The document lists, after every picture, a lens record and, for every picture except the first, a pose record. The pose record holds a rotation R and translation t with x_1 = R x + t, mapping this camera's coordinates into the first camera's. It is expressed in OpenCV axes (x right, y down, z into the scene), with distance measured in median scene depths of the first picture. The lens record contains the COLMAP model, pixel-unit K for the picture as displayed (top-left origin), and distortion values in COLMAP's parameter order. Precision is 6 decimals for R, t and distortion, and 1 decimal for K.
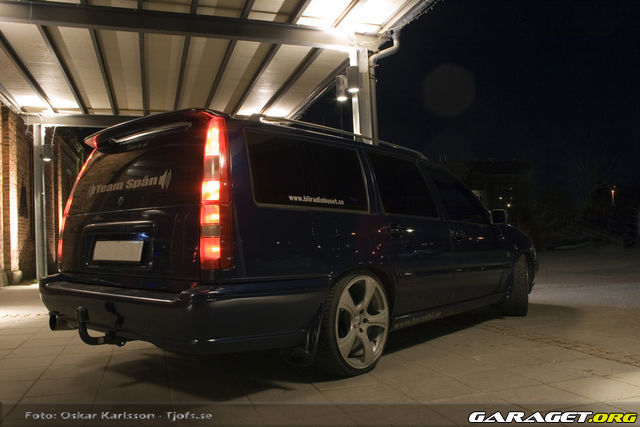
lens RADIAL K [[520.2, 0, 320.0], [0, 520.2, 213.5], [0, 0, 1]] dist [-0.000764, -0.001200]
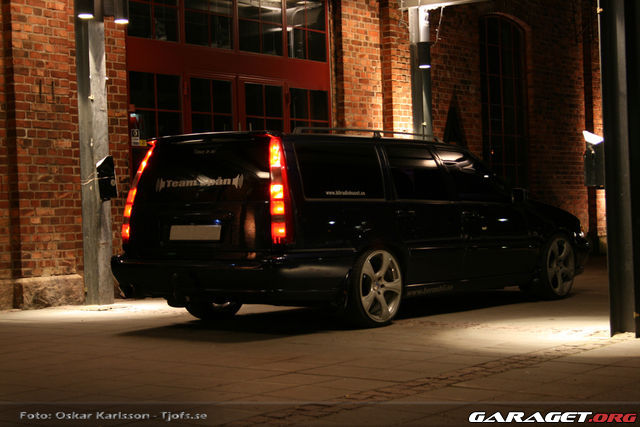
lens RADIAL K [[1252.0, 0, 320.0], [0, 1252.0, 213.5], [0, 0, 1]] dist [0.054243, 0.226670]
pose [[0.999716, -0.009216, 0.021979, -0.135005], [0.008075, 0.998642, 0.051477, -0.133125], [-0.022423, -0.051285, 0.998432, -2.099154]]
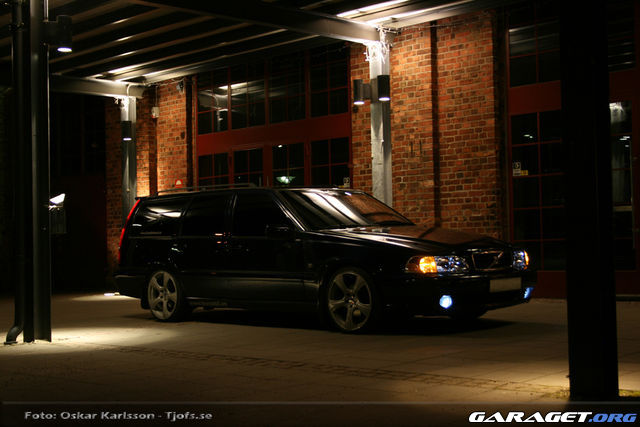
lens RADIAL K [[981.4, 0, 320.0], [0, 981.4, 213.5], [0, 0, 1]] dist [-0.000271, -0.002835]
pose [[-0.090180, -0.007242, -0.995899, 3.667677], [0.081362, 0.996577, -0.014615, 0.006392], [0.992596, -0.082346, -0.089282, 1.932411]]
